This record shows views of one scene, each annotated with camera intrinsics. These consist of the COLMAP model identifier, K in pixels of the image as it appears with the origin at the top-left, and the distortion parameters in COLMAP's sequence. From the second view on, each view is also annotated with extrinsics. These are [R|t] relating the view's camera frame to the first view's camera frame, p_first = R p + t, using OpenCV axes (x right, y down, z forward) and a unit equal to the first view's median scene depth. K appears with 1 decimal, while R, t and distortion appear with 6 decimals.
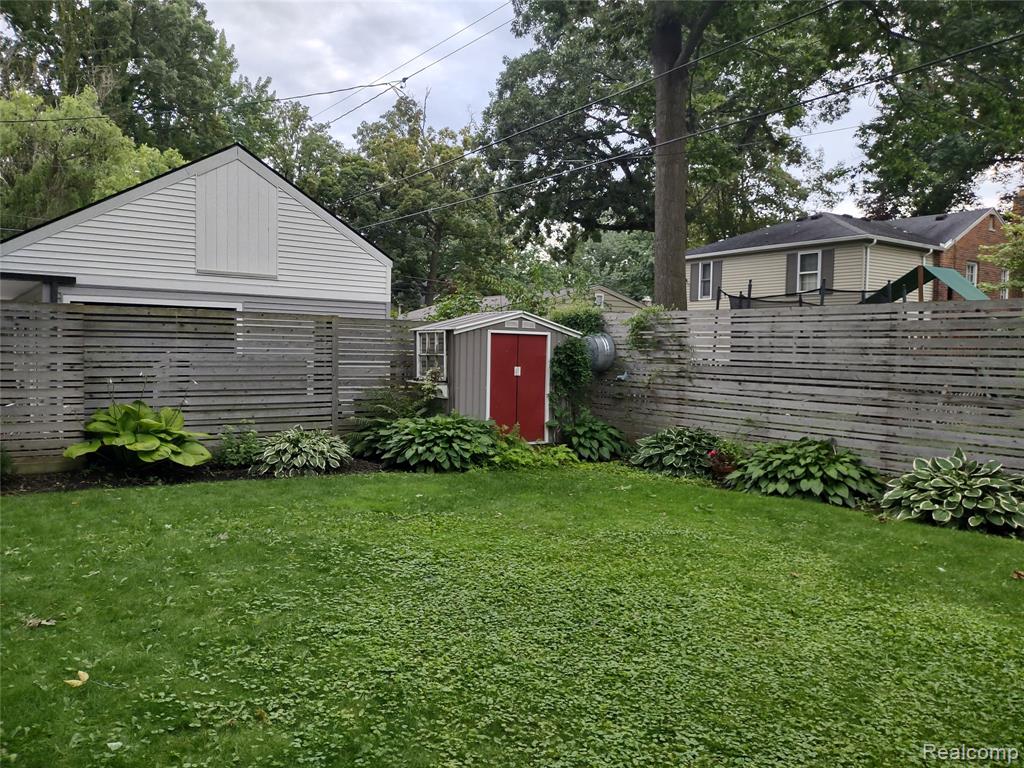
lens RADIAL K [[780.2, 0, 515.1], [0, 780.2, 379.3], [0, 0, 1]] dist [0.039173, -0.010916]
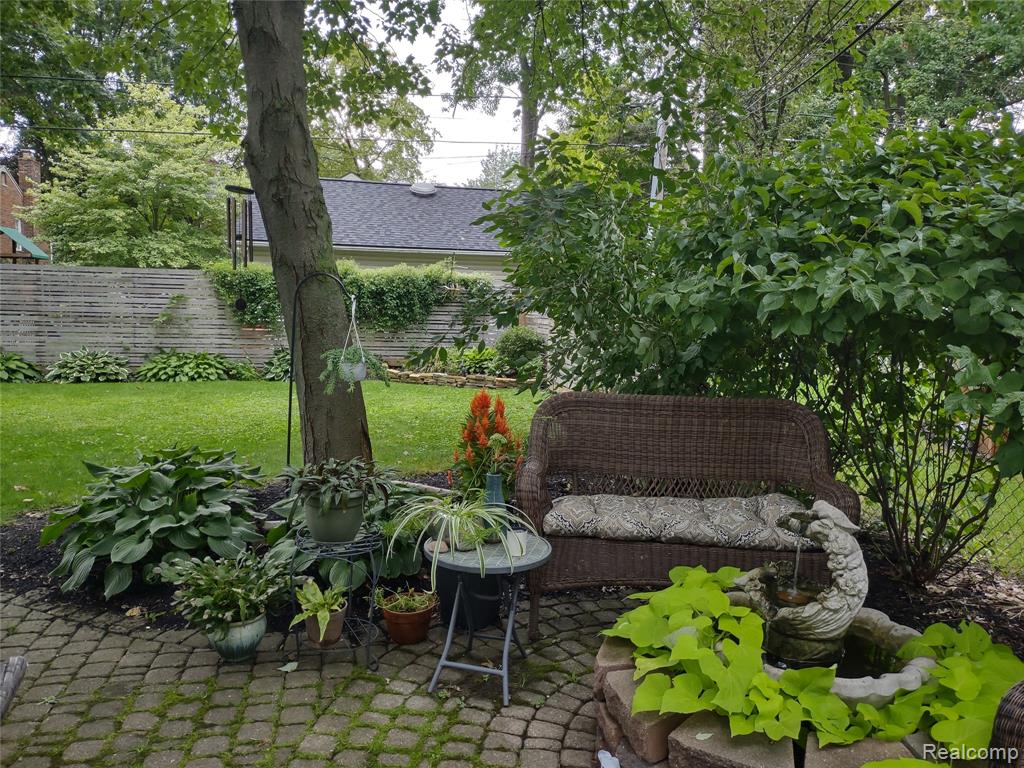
lens RADIAL K [[780.2, 0, 511.2], [0, 780.2, 383.3], [0, 0, 1]] dist [0.039173, -0.010916]
pose [[0.406806, -0.103214, 0.907665, -0.702562], [0.019829, 0.994360, 0.104185, 0.001480], [-0.913299, -0.024385, 0.406558, -0.662866]]
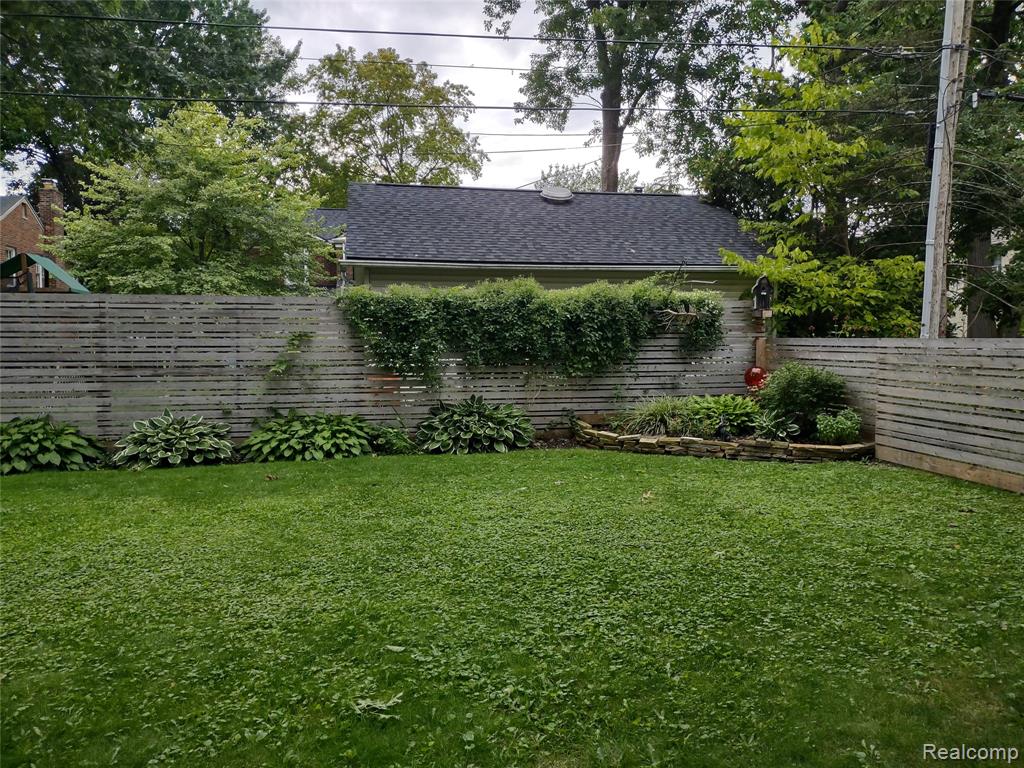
lens RADIAL K [[780.2, 0, 515.3], [0, 780.2, 382.2], [0, 0, 1]] dist [0.039173, -0.010916]
pose [[0.405022, -0.072064, 0.911463, -0.360686], [0.044935, 0.997253, 0.058879, -0.006452], [-0.913202, 0.017109, 0.407148, -0.047553]]
